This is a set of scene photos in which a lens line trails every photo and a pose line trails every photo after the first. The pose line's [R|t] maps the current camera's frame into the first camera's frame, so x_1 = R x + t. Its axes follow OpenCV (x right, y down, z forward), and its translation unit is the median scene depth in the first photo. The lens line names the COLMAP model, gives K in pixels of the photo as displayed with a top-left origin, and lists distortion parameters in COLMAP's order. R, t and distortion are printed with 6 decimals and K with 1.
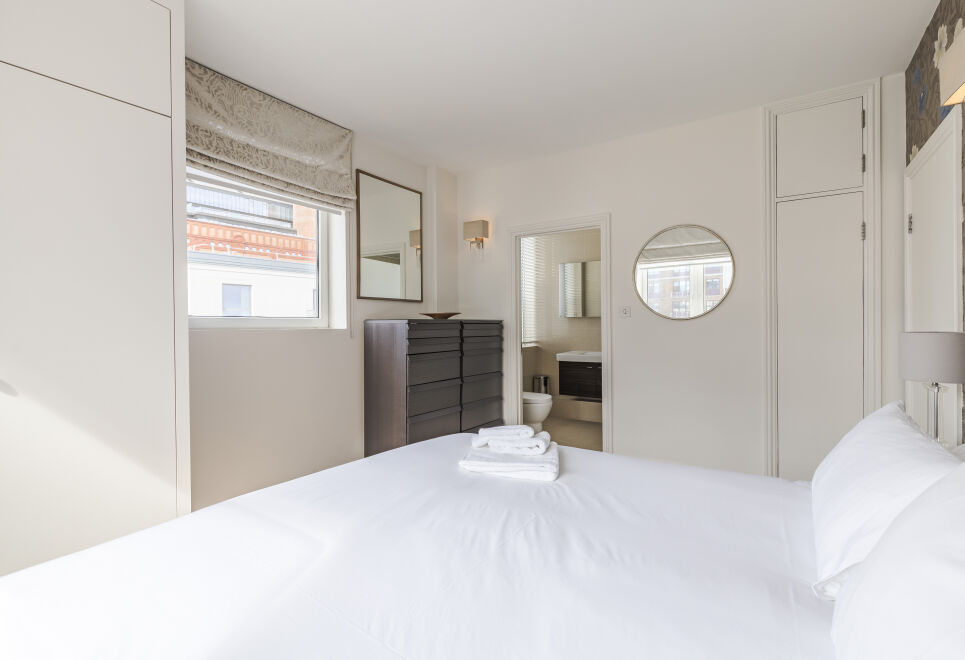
lens RADIAL K [[443.2, 0, 481.3], [0, 443.2, 322.8], [0, 0, 1]] dist [0.005544, -0.001447]
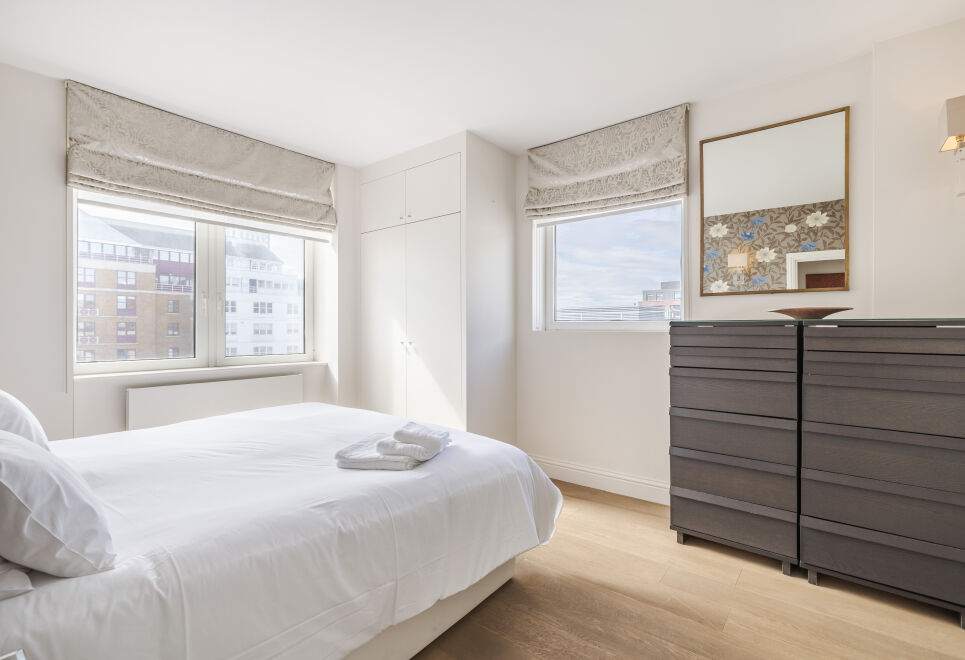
lens RADIAL K [[443.2, 0, 522.1], [0, 443.2, 328.0], [0, 0, 1]] dist [0.005544, -0.001447]
pose [[-0.055848, 0.003478, -0.998433, 0.660279], [-0.009038, 0.999951, 0.003989, 0.006040], [0.998398, 0.009246, -0.055814, 0.816999]]
